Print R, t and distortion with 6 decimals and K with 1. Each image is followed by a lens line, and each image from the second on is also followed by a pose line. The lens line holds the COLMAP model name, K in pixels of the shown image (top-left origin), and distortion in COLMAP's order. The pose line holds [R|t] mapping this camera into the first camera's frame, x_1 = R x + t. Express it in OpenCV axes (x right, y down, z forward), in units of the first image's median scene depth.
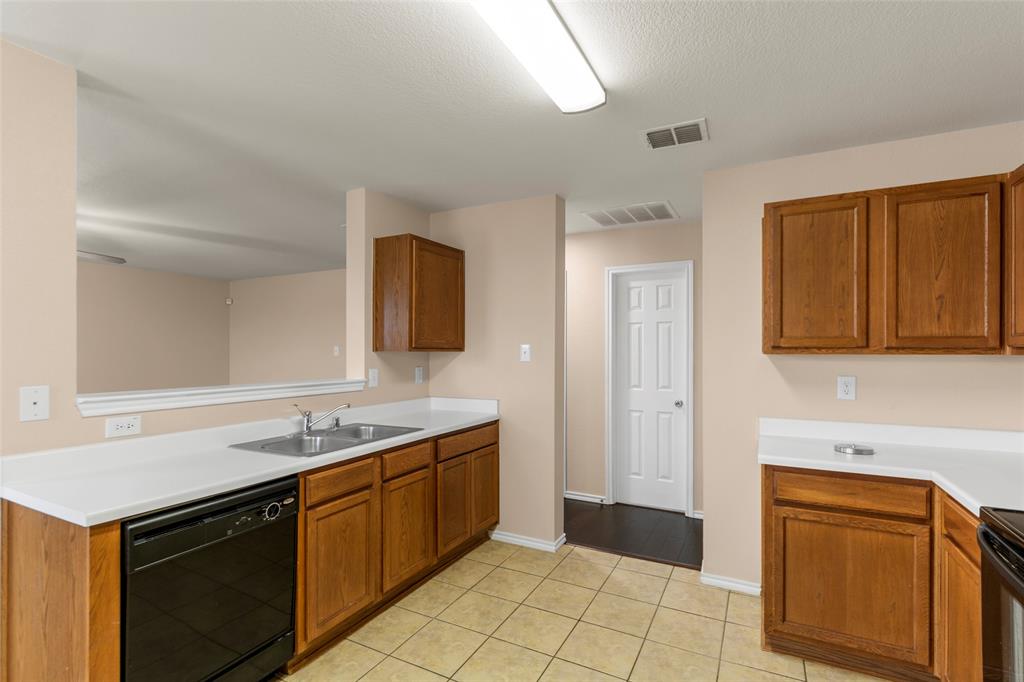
lens RADIAL K [[479.4, 0, 513.3], [0, 479.4, 351.0], [0, 0, 1]] dist [-0.000916, -0.000740]
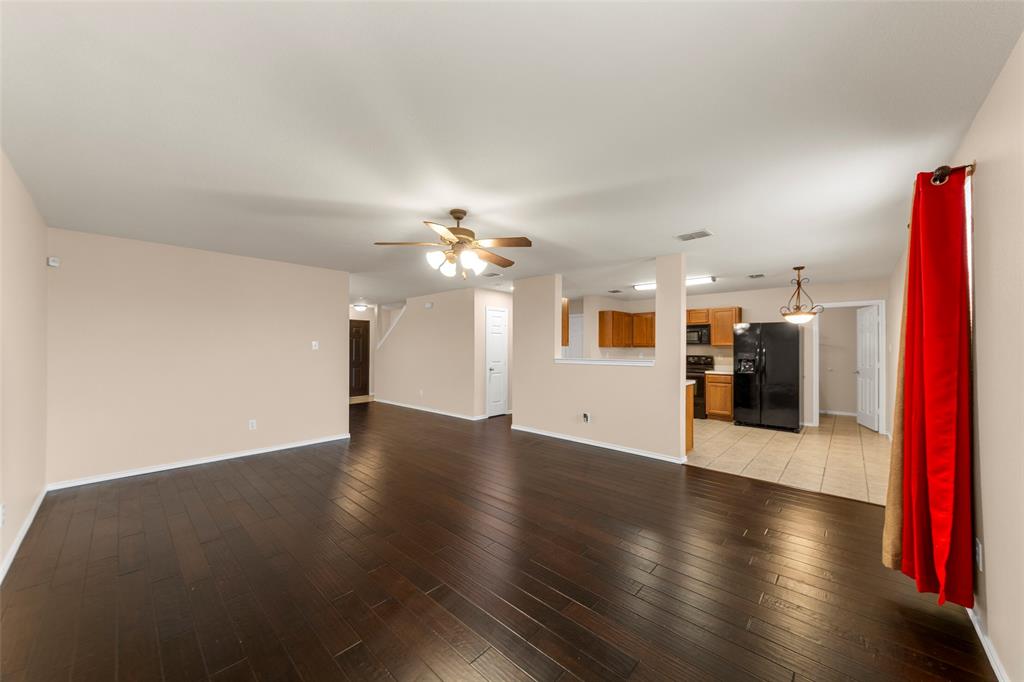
lens RADIAL K [[365.2, 0, 496.3], [0, 365.2, 345.2], [0, 0, 1]] dist [-0.033702, -0.000096]
pose [[0.298482, 0.005103, 0.954402, -2.800745], [-0.002021, 0.999987, -0.004715, 0.006539], [-0.954413, -0.000522, 0.298488, 1.041250]]
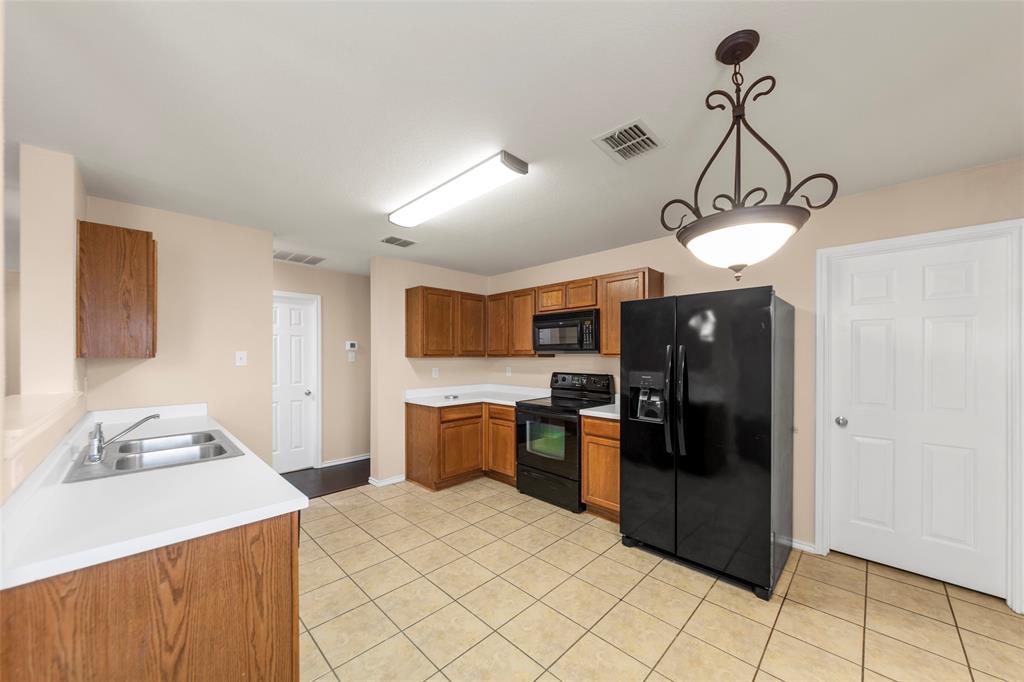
lens RADIAL K [[369.7, 0, 516.2], [0, 369.7, 358.2], [0, 0, 1]] dist [-0.012034, -0.000073]
pose [[0.289152, -0.007920, 0.957250, -0.922153], [0.001572, 0.999968, 0.007798, -0.003197], [-0.957282, -0.000750, 0.289155, 0.141482]]
